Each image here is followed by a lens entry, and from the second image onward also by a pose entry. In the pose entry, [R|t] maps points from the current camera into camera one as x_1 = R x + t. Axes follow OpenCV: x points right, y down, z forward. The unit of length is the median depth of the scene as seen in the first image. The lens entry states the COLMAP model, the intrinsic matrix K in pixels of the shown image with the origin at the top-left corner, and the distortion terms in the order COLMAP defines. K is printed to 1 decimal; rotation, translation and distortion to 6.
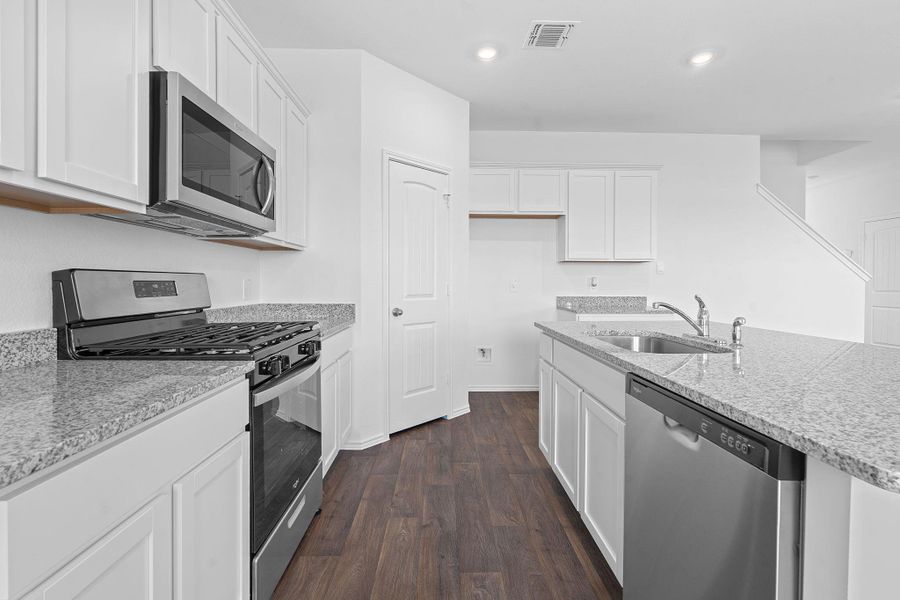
lens RADIAL K [[407.6, 0, 449.9], [0, 407.6, 290.5], [0, 0, 1]] dist [-0.008537, -0.000397]
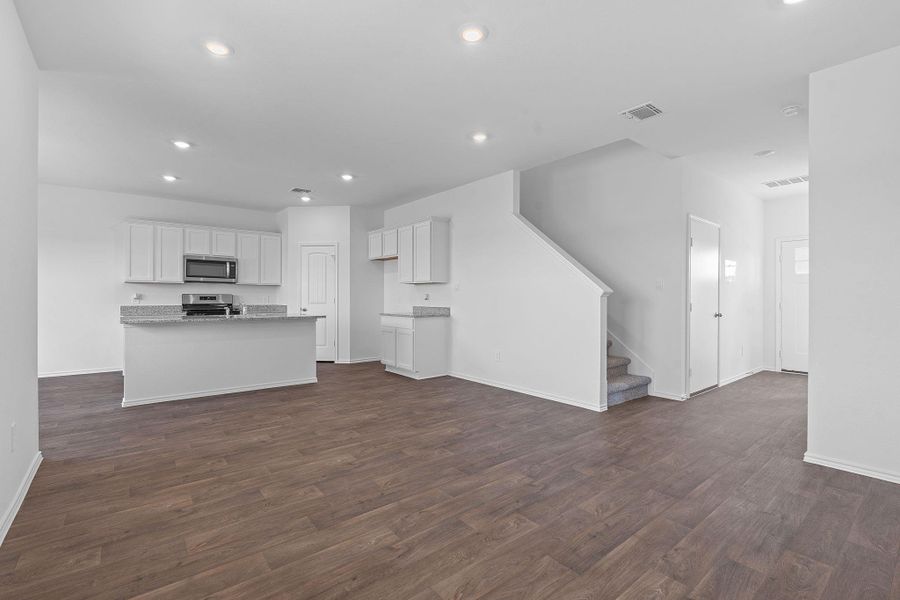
lens RADIAL K [[407.6, 0, 449.9], [0, 407.6, 290.5], [0, 0, 1]] dist [-0.008537, -0.000397]
pose [[0.608775, -0.011273, -0.793263, 2.323751], [-0.016840, 0.999490, -0.027127, -0.007496], [0.793164, 0.029873, 0.608275, 0.237472]]
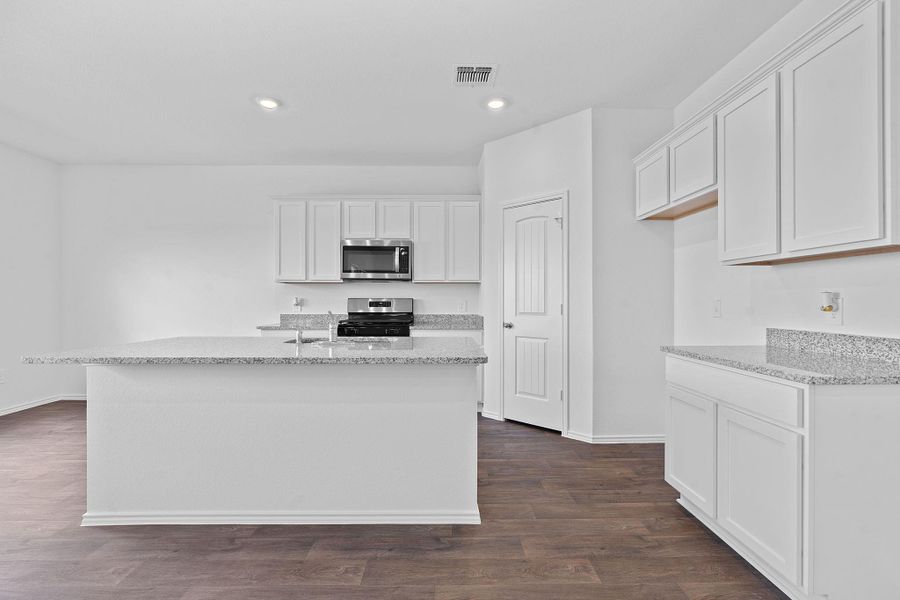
lens RADIAL K [[405.9, 0, 449.3], [0, 405.9, 306.3], [0, 0, 1]] dist [-0.012778, -0.000091]
pose [[-0.008694, 0.013469, -0.999871, 1.185024], [-0.017530, 0.999754, 0.013620, -0.020987], [0.999809, 0.017646, -0.008455, 0.845310]]
